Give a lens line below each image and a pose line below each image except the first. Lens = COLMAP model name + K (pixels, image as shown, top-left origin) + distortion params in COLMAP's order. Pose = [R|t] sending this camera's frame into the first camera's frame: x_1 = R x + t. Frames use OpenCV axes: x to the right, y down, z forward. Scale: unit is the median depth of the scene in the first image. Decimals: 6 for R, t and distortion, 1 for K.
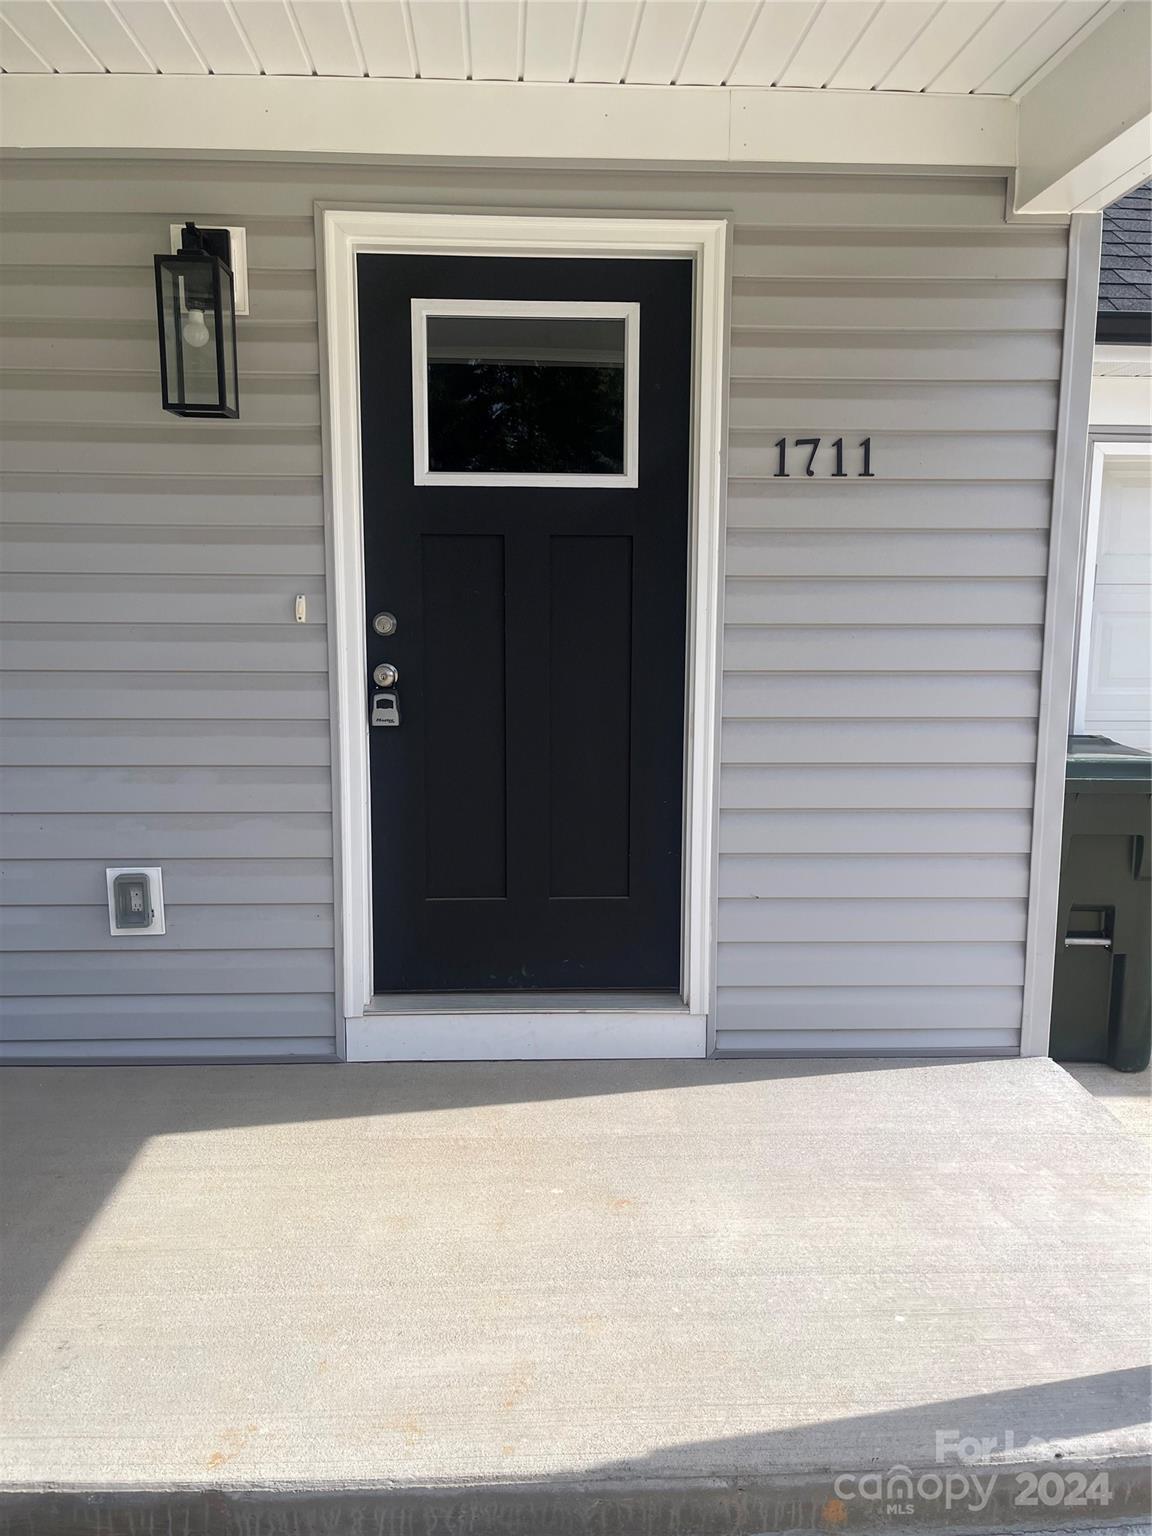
lens RADIAL K [[1164.3, 0, 573.9], [0, 1164.3, 757.7], [0, 0, 1]] dist [0.073532, -0.094448]
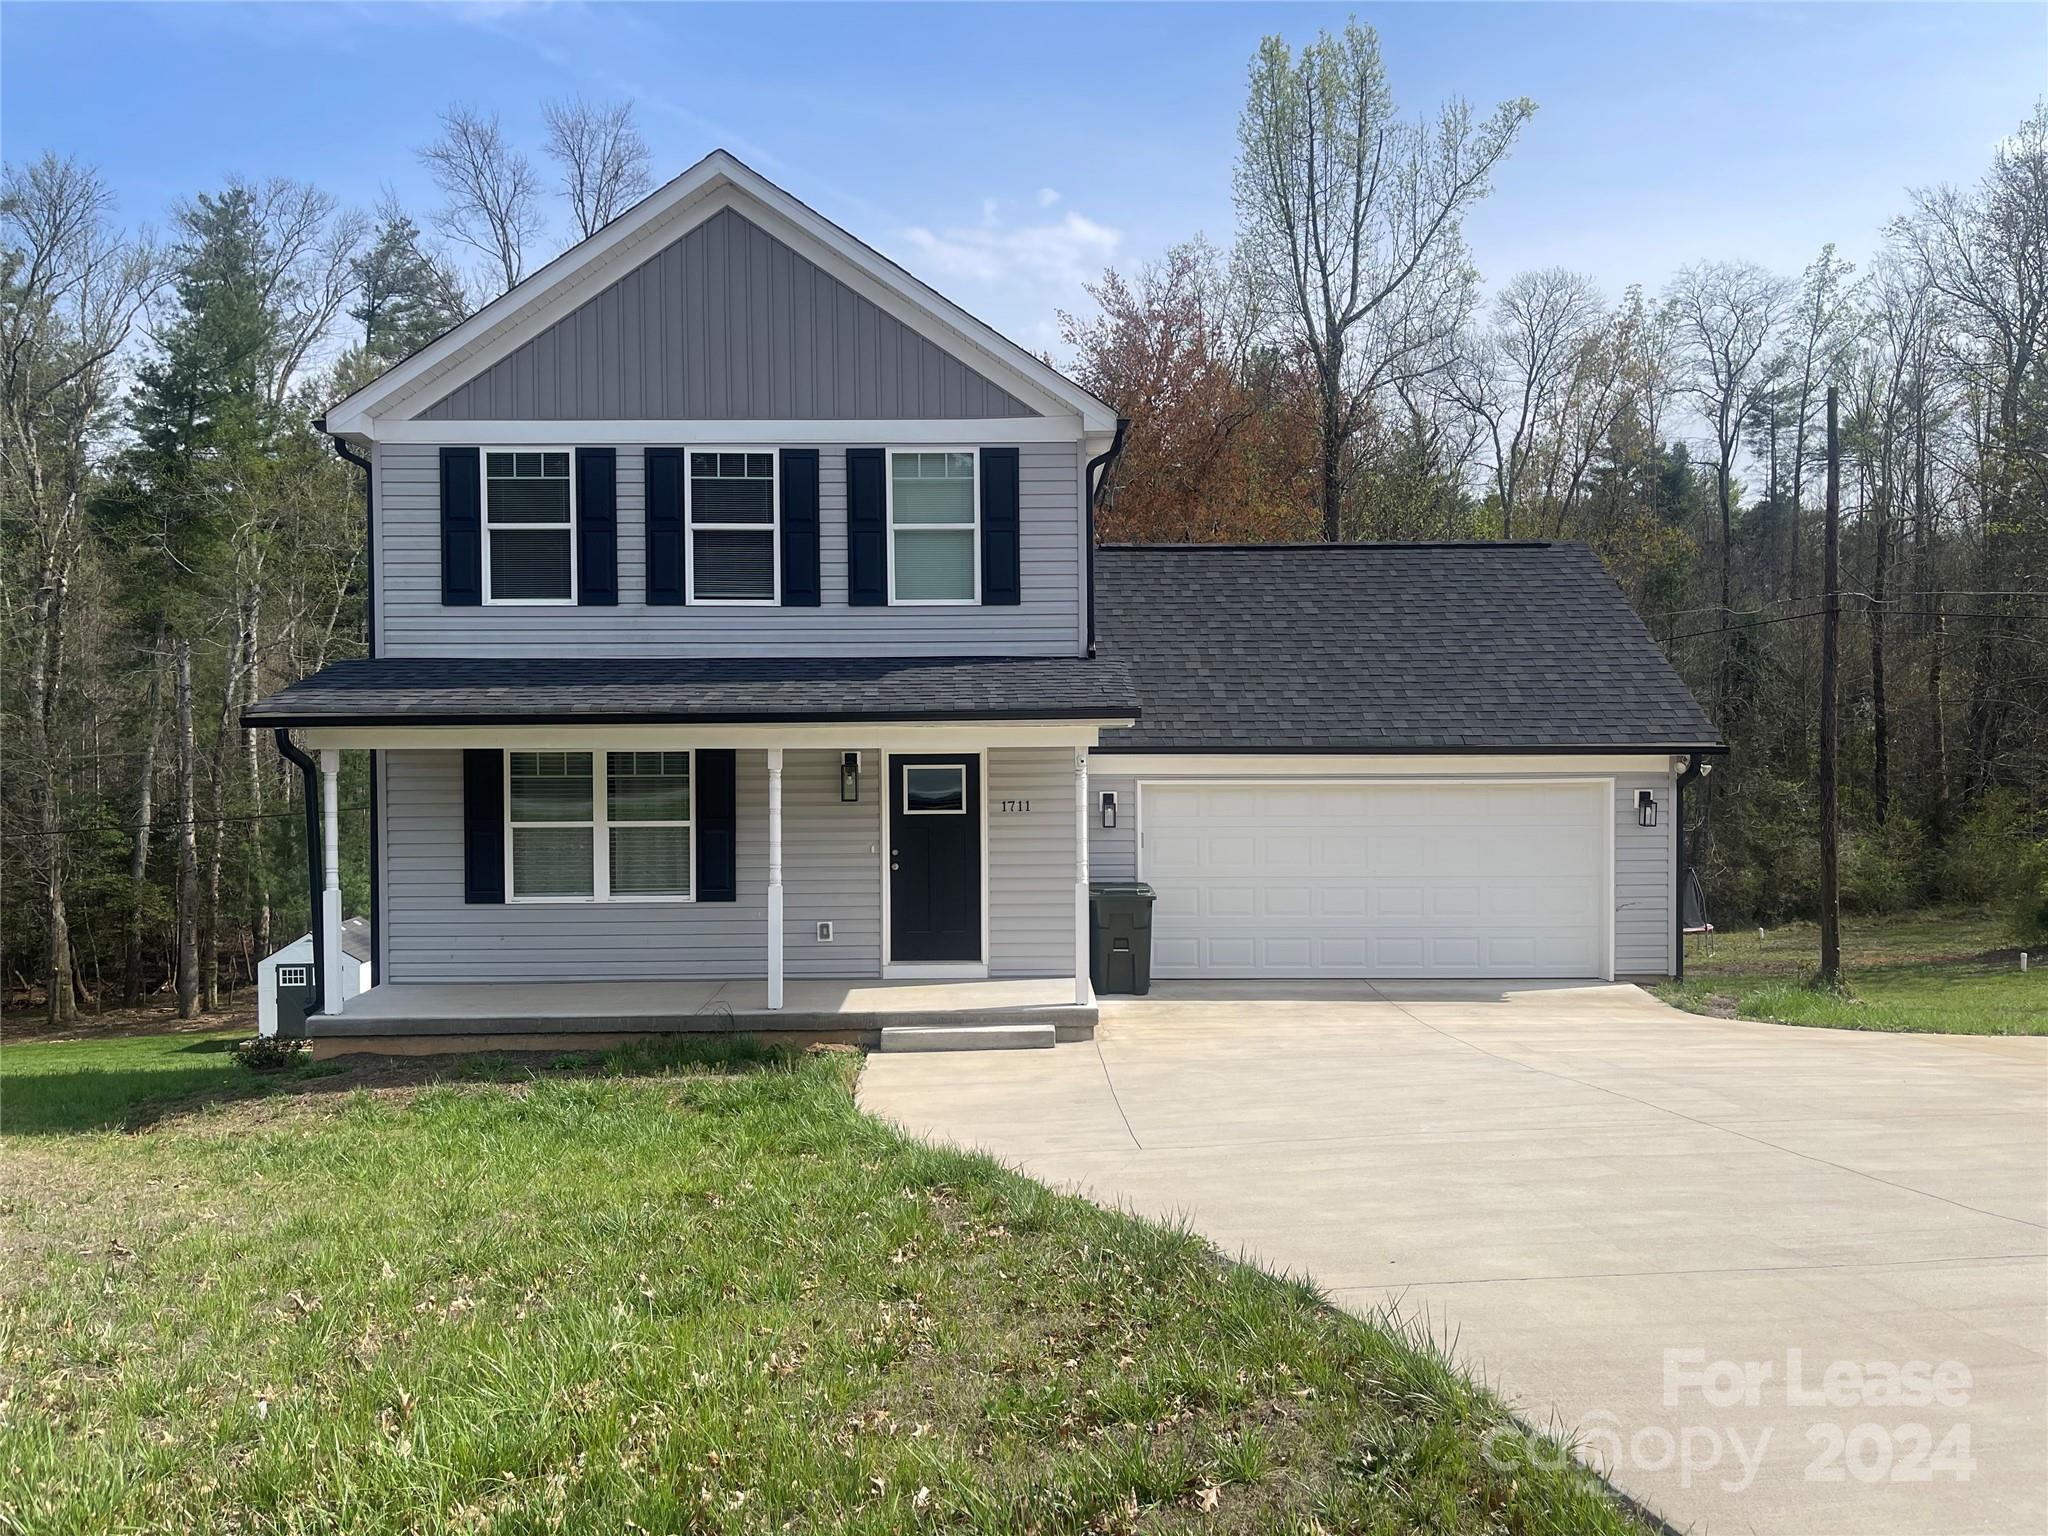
lens RADIAL K [[1552.4, 0, 1029.2], [0, 1552.4, 766.3], [0, 0, 1]] dist [0.073532, -0.094448]
pose [[0.999582, -0.011555, -0.026483, 0.382512], [0.008379, 0.993093, -0.117032, 0.186358], [0.027653, 0.116762, 0.992775, -3.795464]]
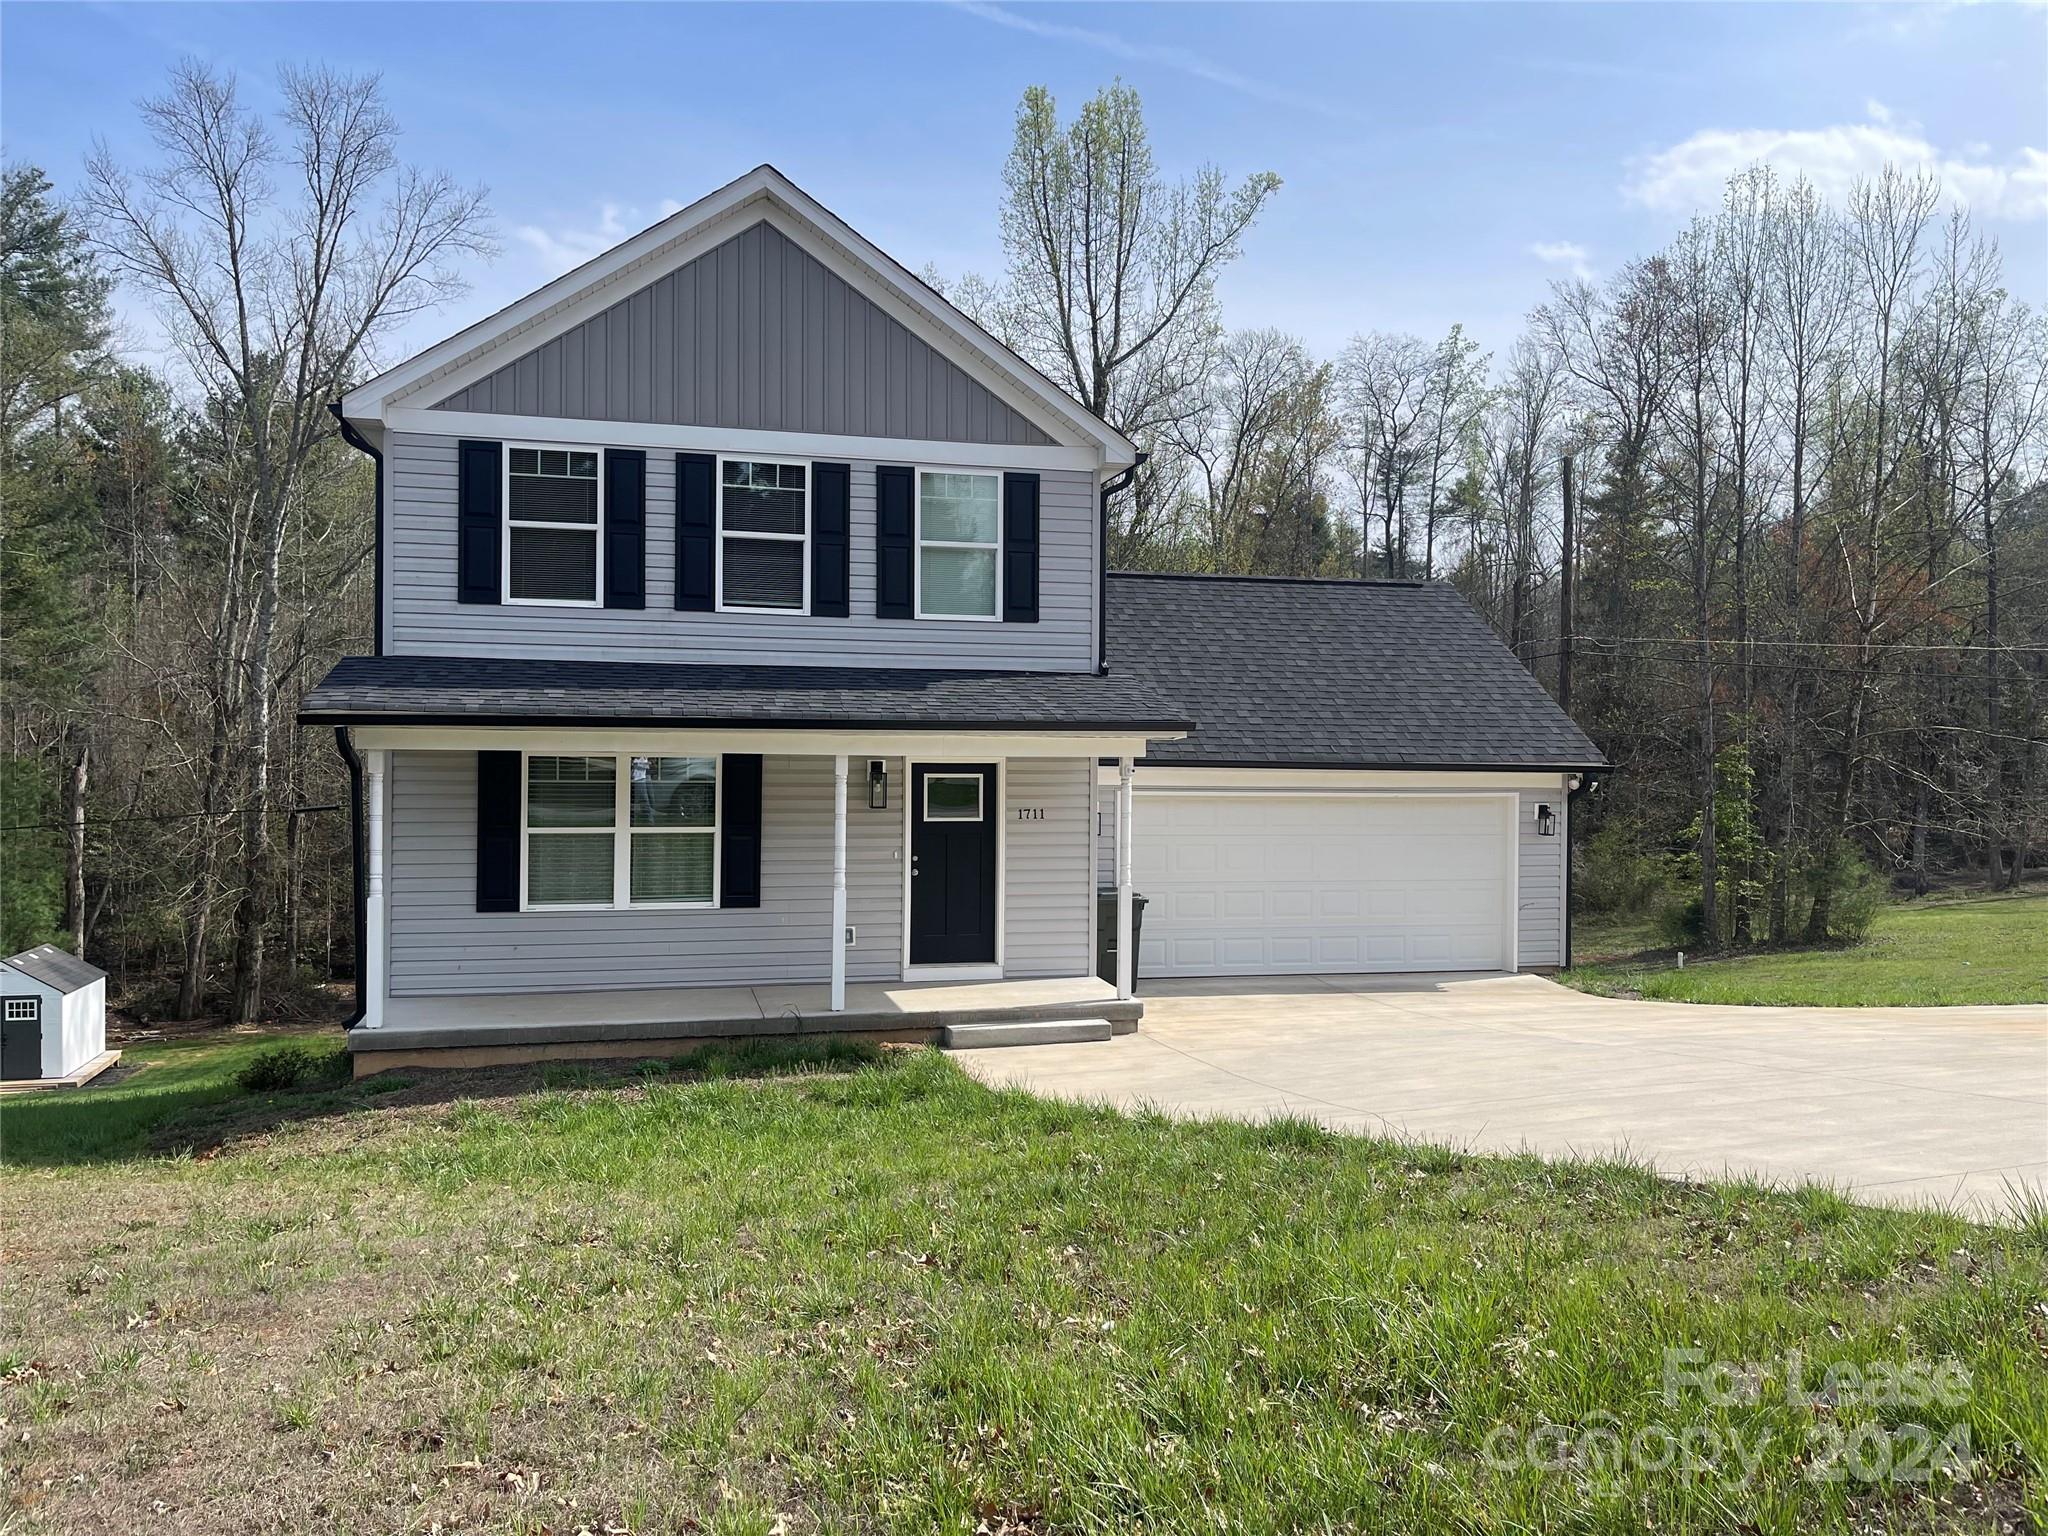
lens RADIAL K [[1552.4, 0, 1040.1], [0, 1552.4, 764.8], [0, 0, 1]] dist [0.073532, -0.094448]
pose [[0.977087, 0.000673, 0.212839, -0.834282], [0.027120, 0.991450, -0.127639, 0.231764], [-0.211105, 0.130487, 0.968715, -3.921353]]
